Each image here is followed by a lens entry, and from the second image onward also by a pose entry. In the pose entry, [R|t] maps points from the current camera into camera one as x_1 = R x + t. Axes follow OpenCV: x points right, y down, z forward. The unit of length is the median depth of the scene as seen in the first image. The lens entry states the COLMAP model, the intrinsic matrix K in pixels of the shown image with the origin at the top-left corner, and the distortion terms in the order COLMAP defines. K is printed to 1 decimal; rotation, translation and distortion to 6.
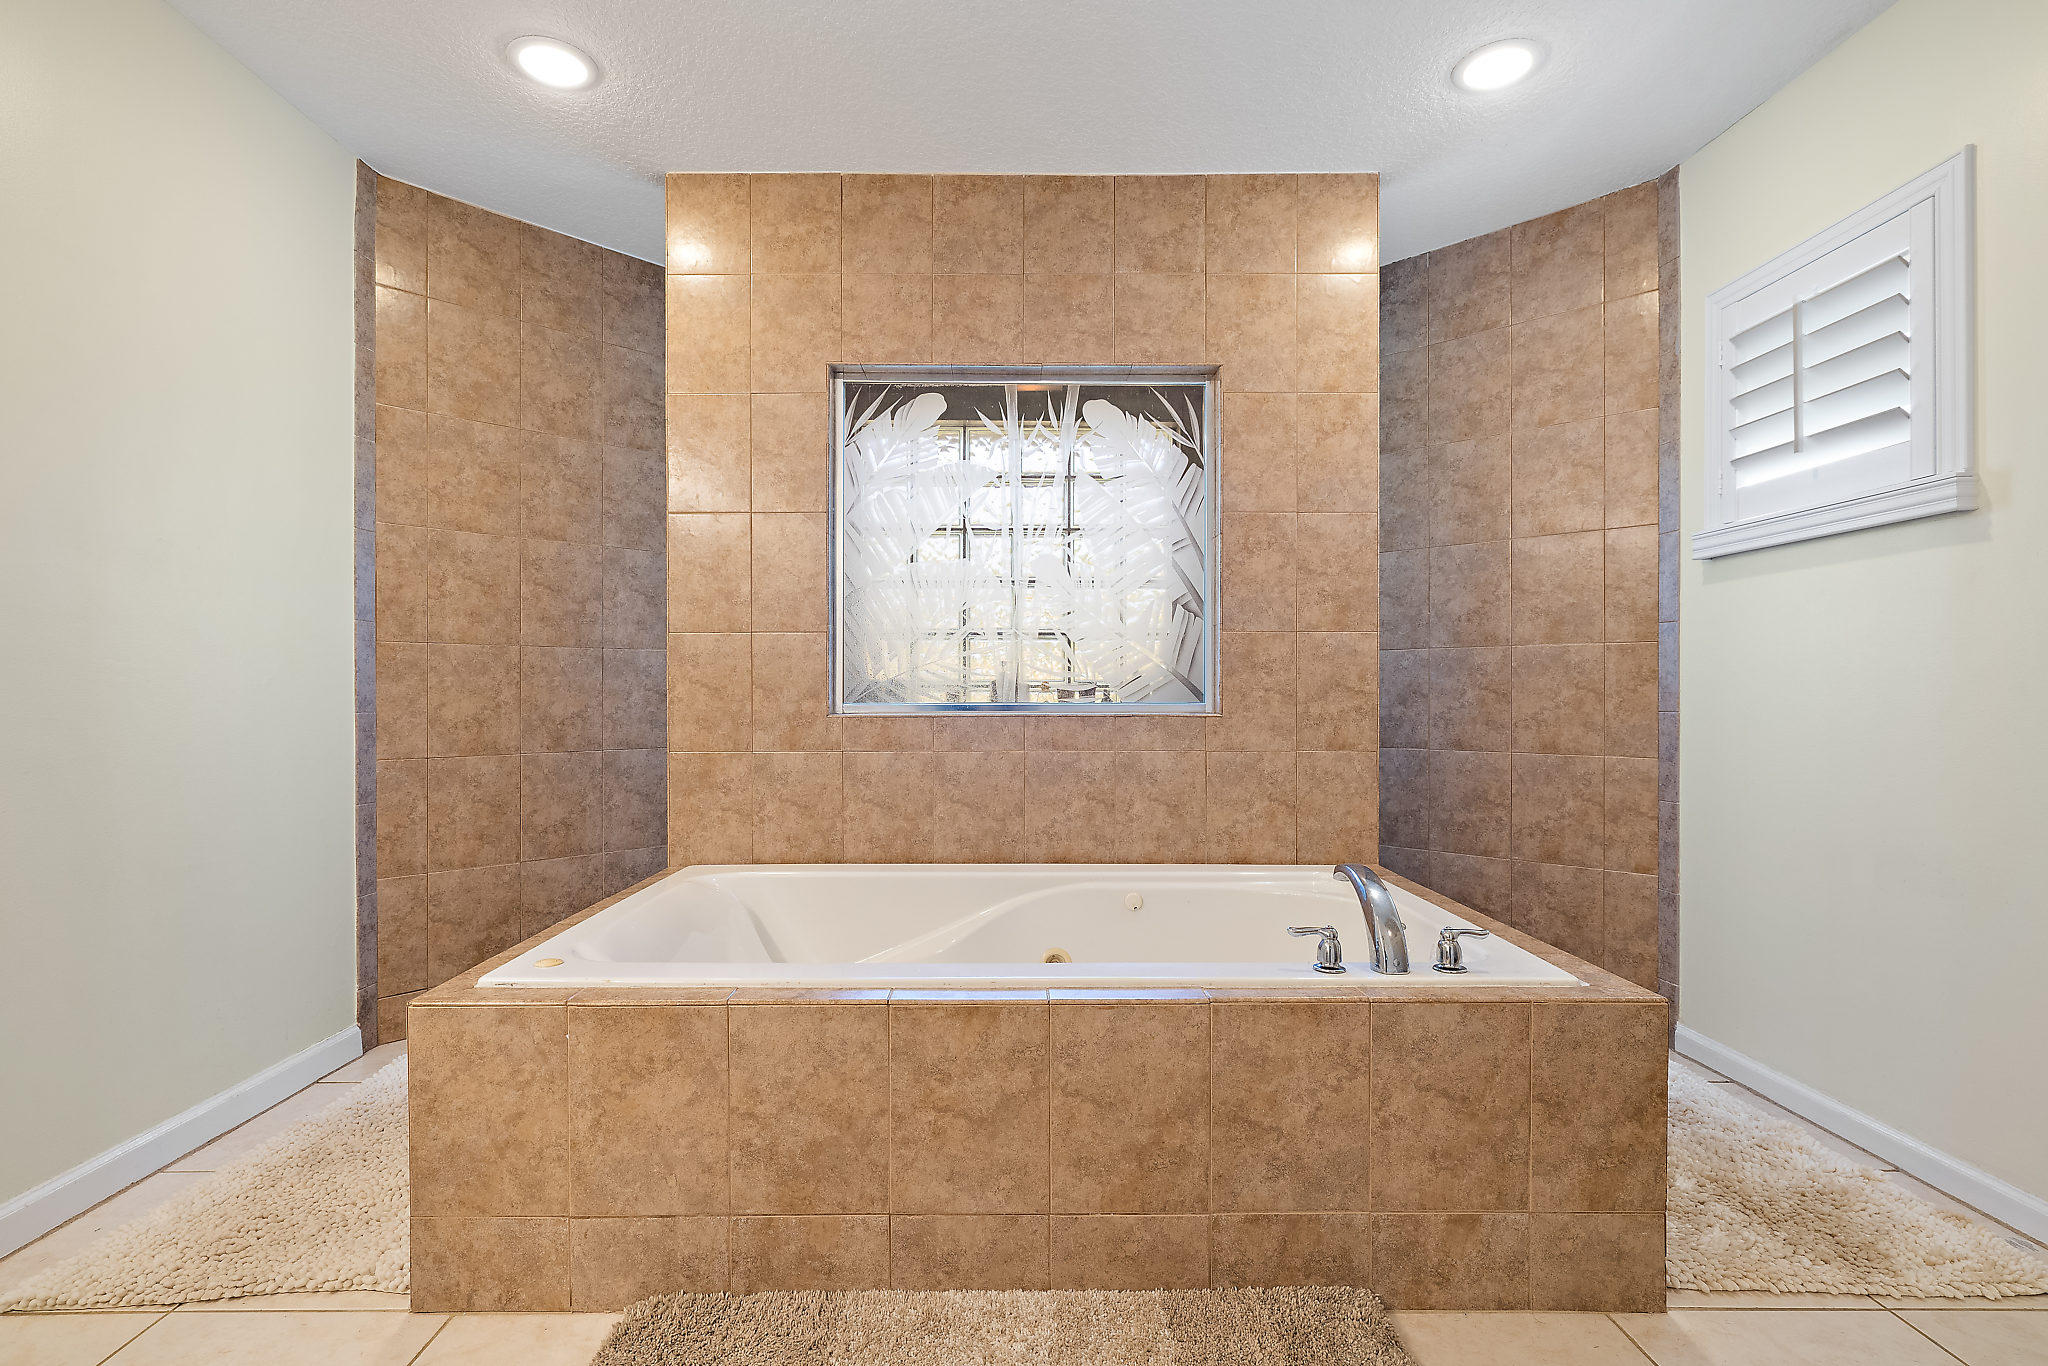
lens RADIAL K [[956.5, 0, 1018.5], [0, 956.5, 689.3], [0, 0, 1]] dist [-0.001415, 0.003855]
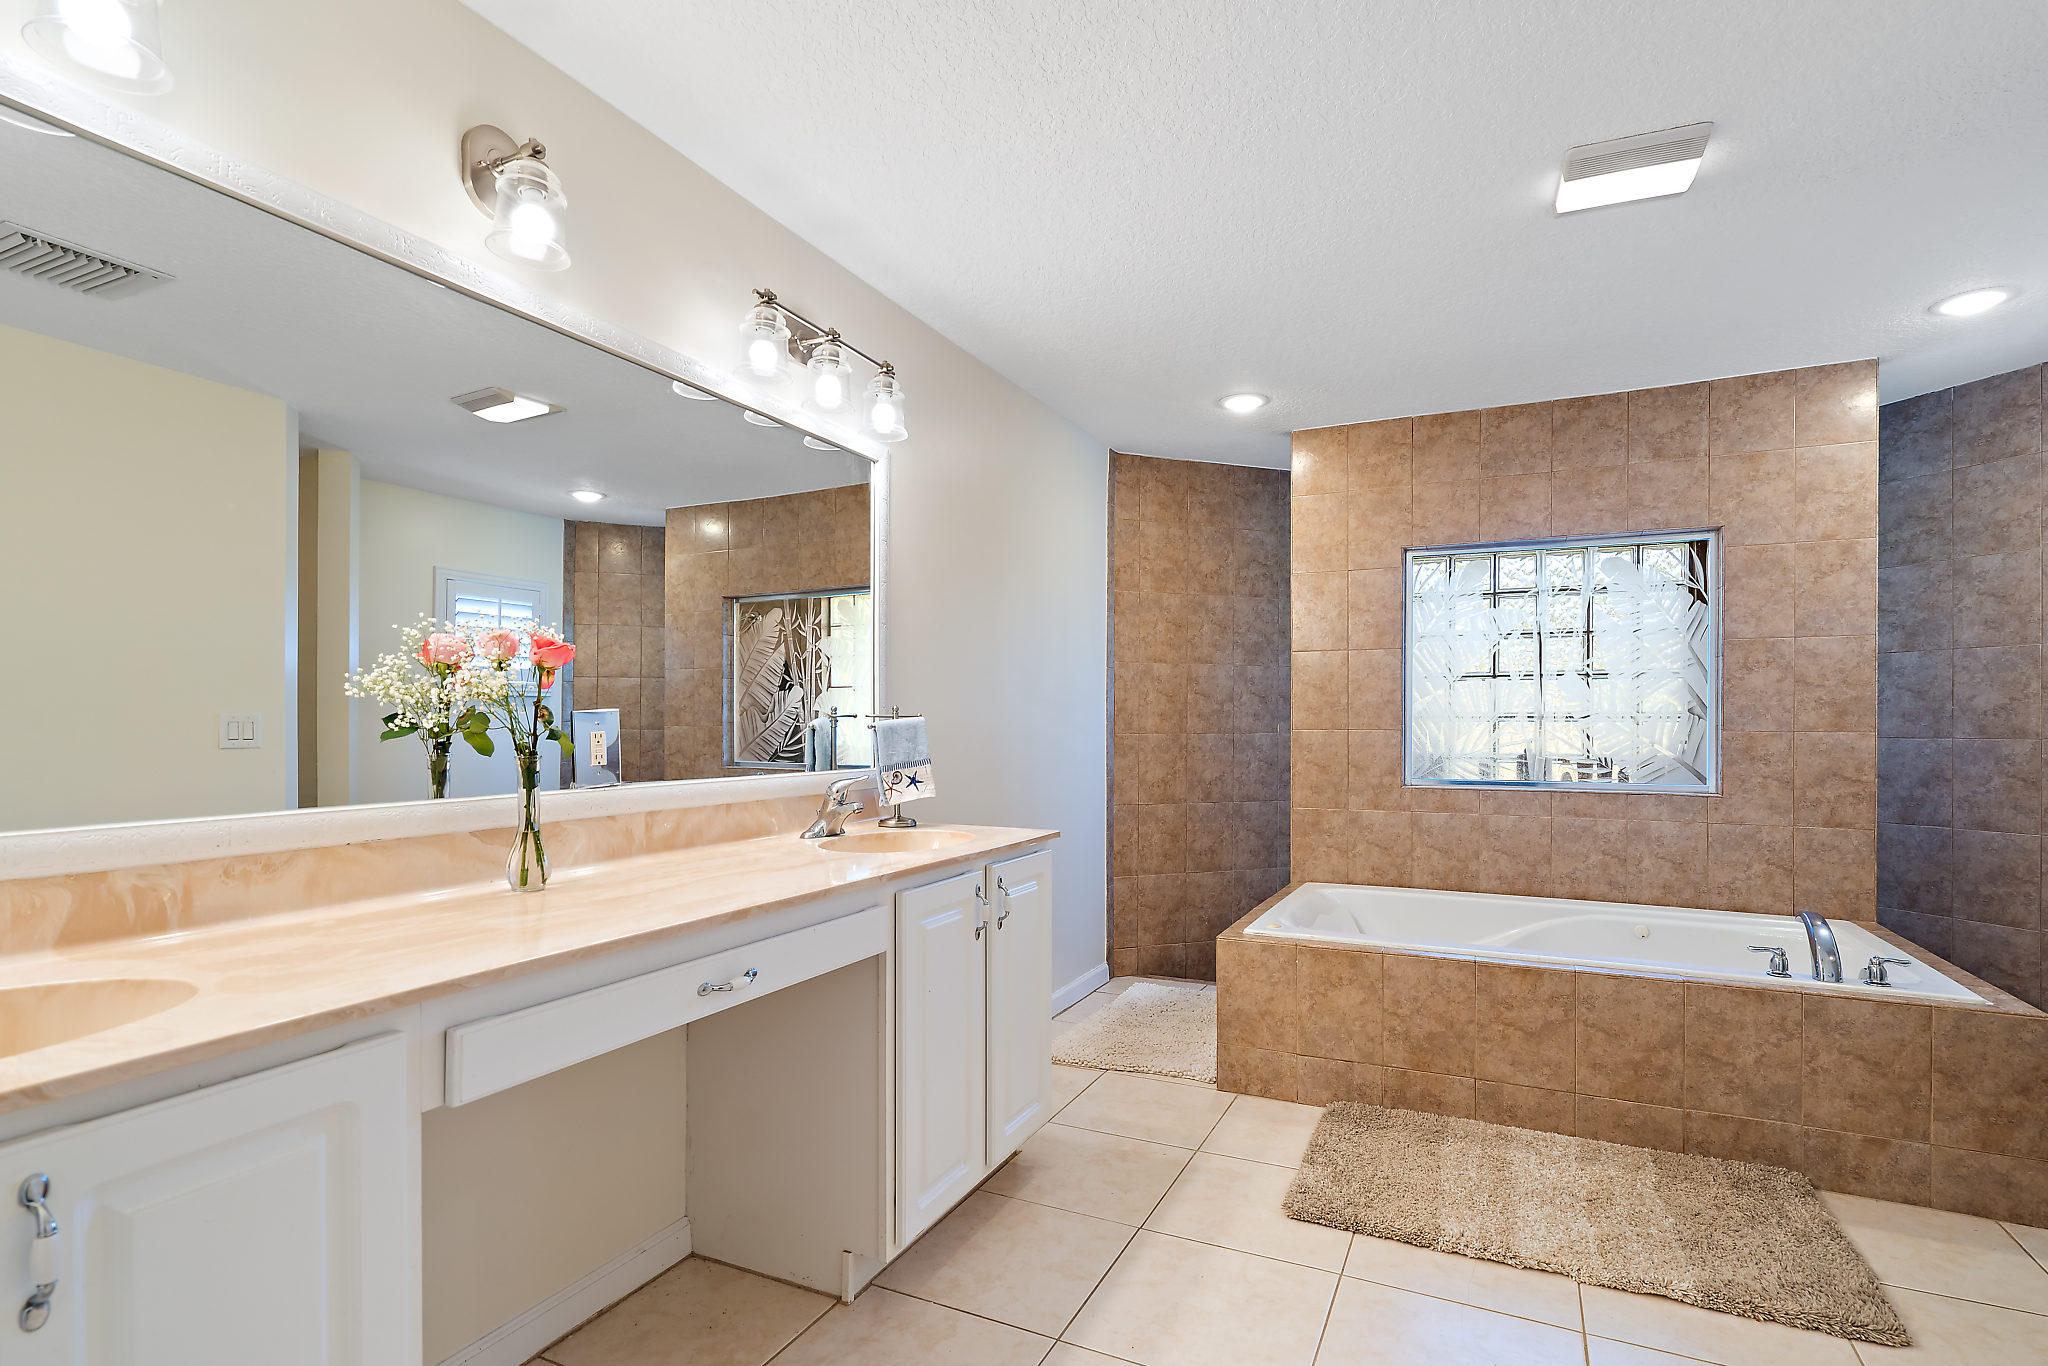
lens RADIAL K [[956.5, 0, 1070.0], [0, 956.5, 727.0], [0, 0, 1]] dist [-0.001415, 0.003855]
pose [[0.903649, 0.002919, -0.428264, -0.031086], [-0.001375, 0.999991, 0.003914, -0.070136], [0.428272, -0.002948, 0.903645, -0.548210]]
